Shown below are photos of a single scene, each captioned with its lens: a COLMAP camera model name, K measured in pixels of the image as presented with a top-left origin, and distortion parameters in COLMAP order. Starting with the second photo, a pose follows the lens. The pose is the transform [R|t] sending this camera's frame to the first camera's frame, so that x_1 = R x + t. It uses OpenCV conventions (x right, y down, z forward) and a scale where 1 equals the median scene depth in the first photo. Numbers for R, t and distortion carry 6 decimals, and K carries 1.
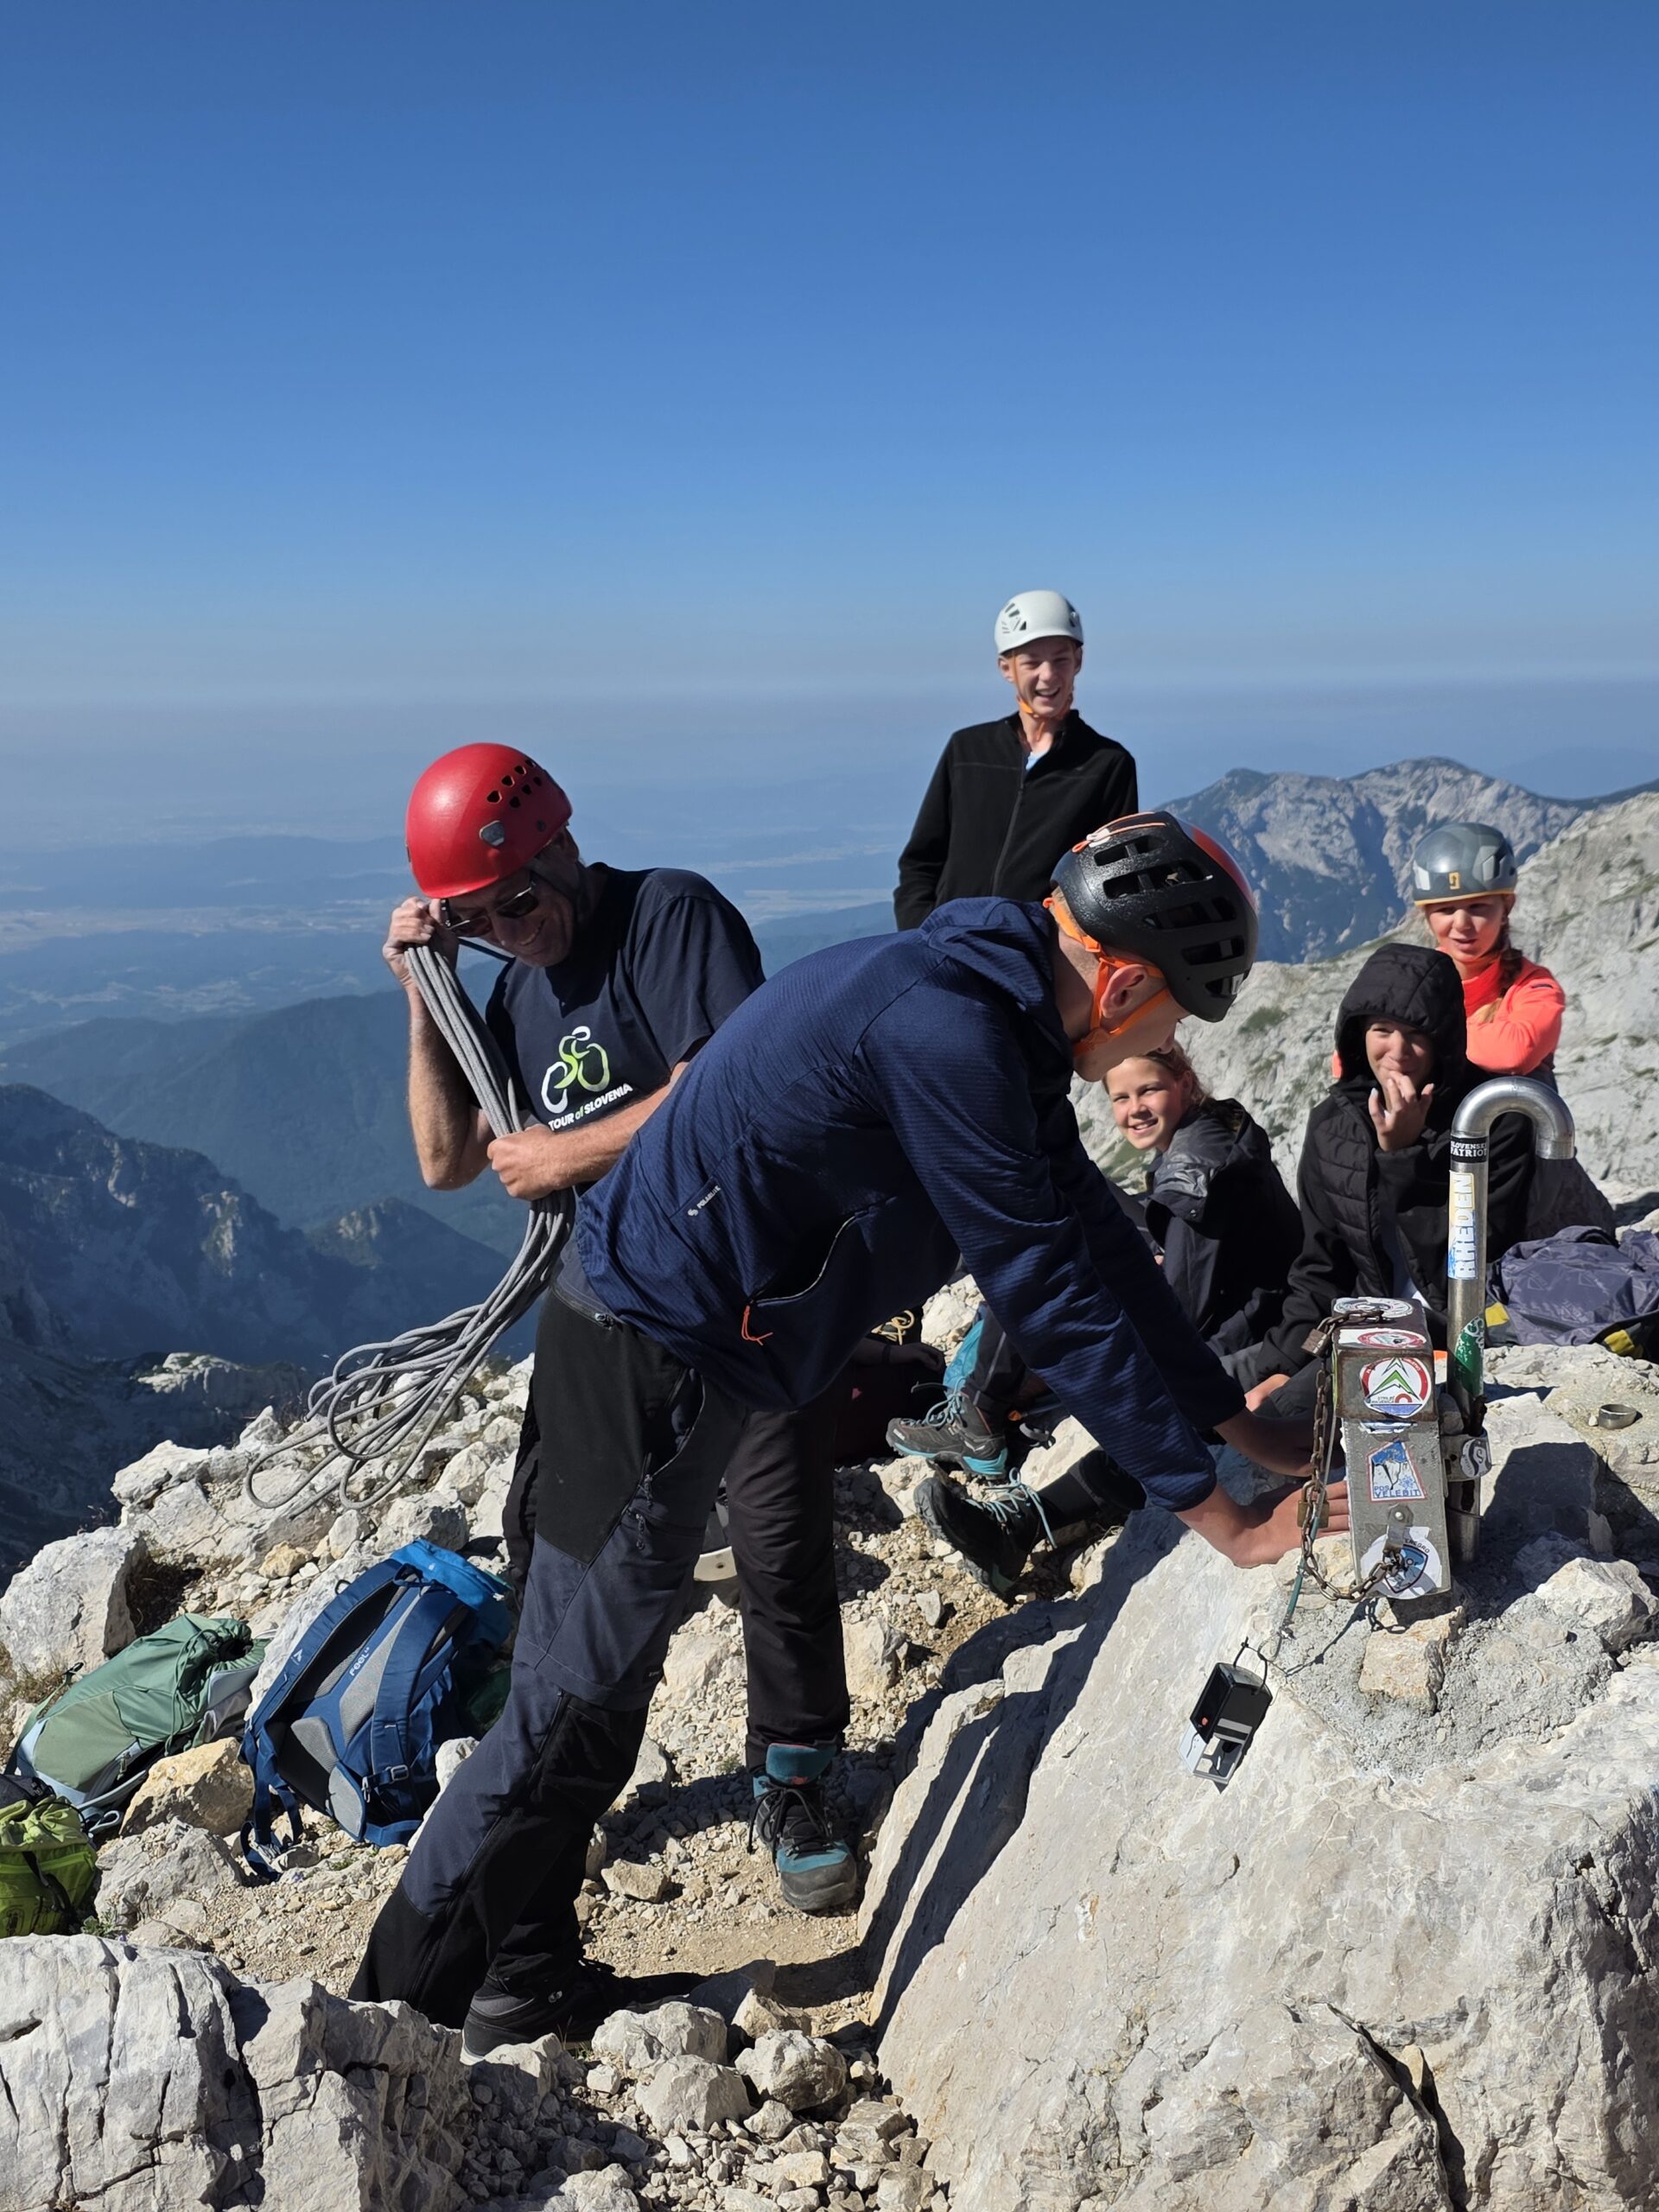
lens RADIAL K [[2225.0, 0, 802.0], [0, 2225.0, 1098.4], [0, 0, 1]] dist [0.054021, -0.062446]
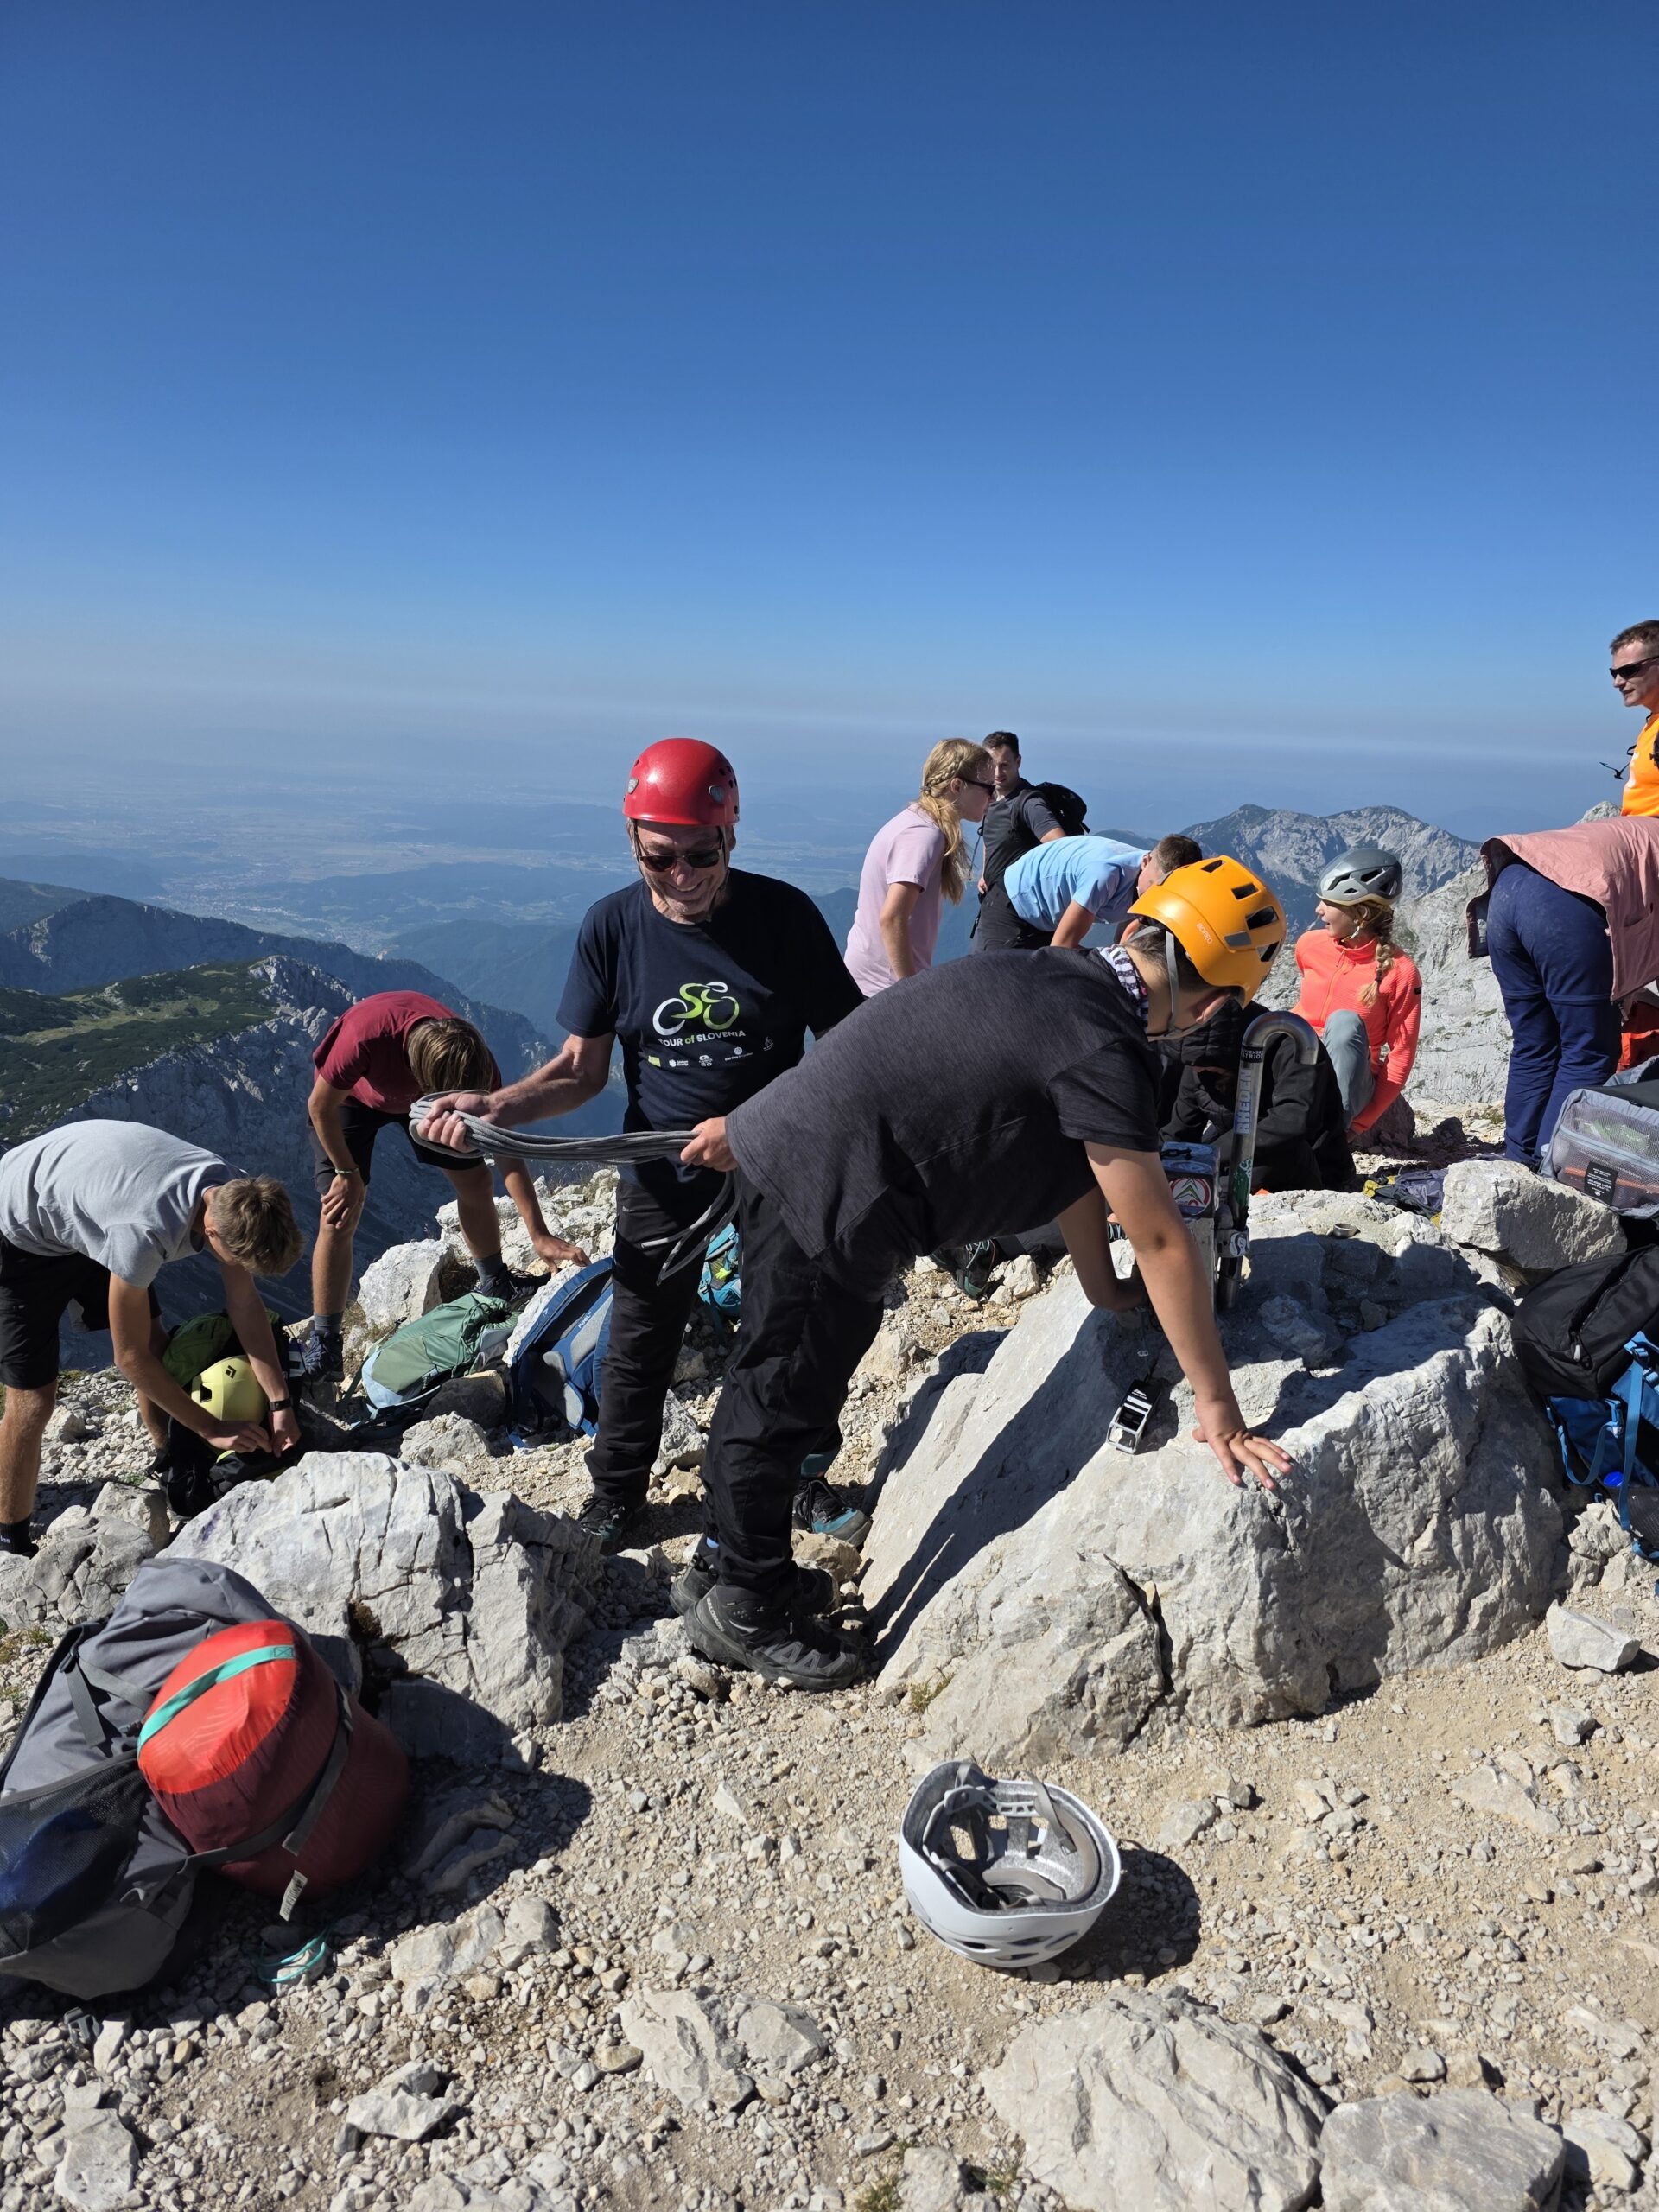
lens RADIAL K [[1501.5, 0, 848.6], [0, 1501.5, 1121.5], [0, 0, 1]] dist [0.069653, -0.059876]
pose [[0.995629, 0.081514, -0.045589, 0.065052], [-0.077838, 0.993965, 0.077300, 0.010944], [0.051615, -0.073413, 0.995965, -0.097731]]
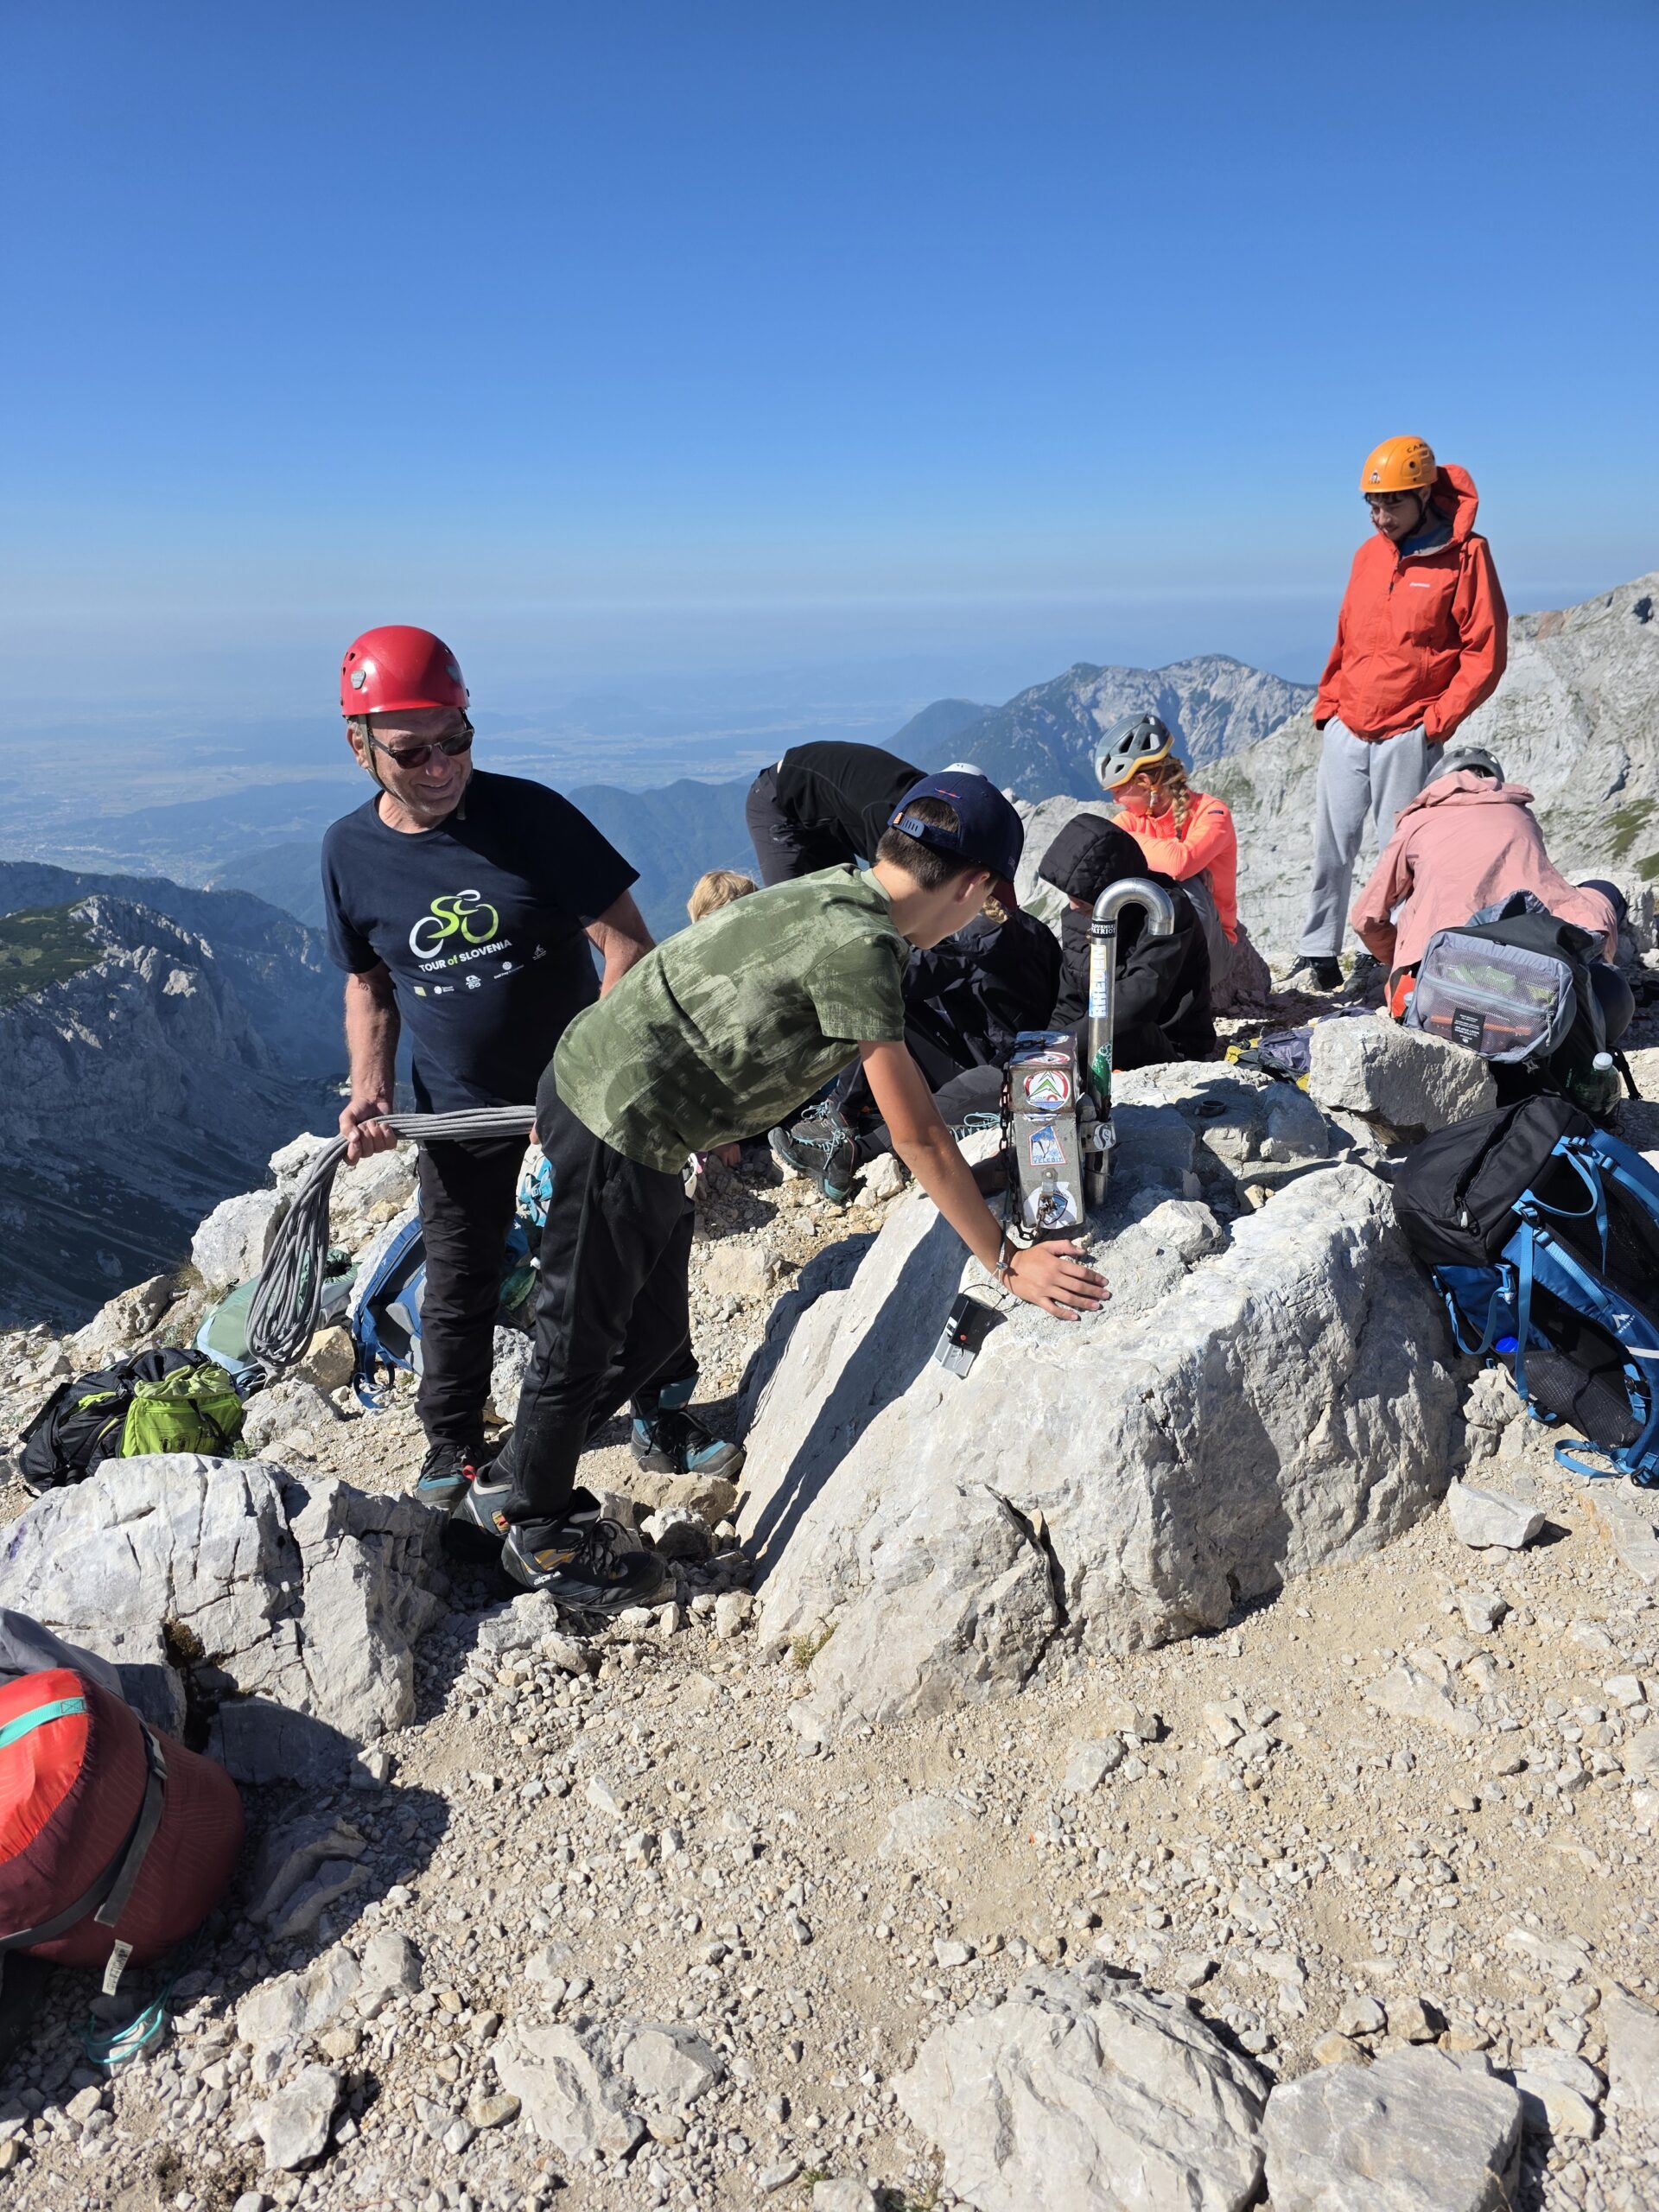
lens RADIAL K [[1506.6, 0, 810.3], [0, 1506.6, 1118.0], [0, 0, 1]] dist [0.060940, -0.055318]
pose [[0.999752, -0.007276, 0.021069, 0.086348], [0.004163, 0.989546, 0.144157, 0.001851], [-0.021898, -0.144034, 0.989330, 0.005419]]
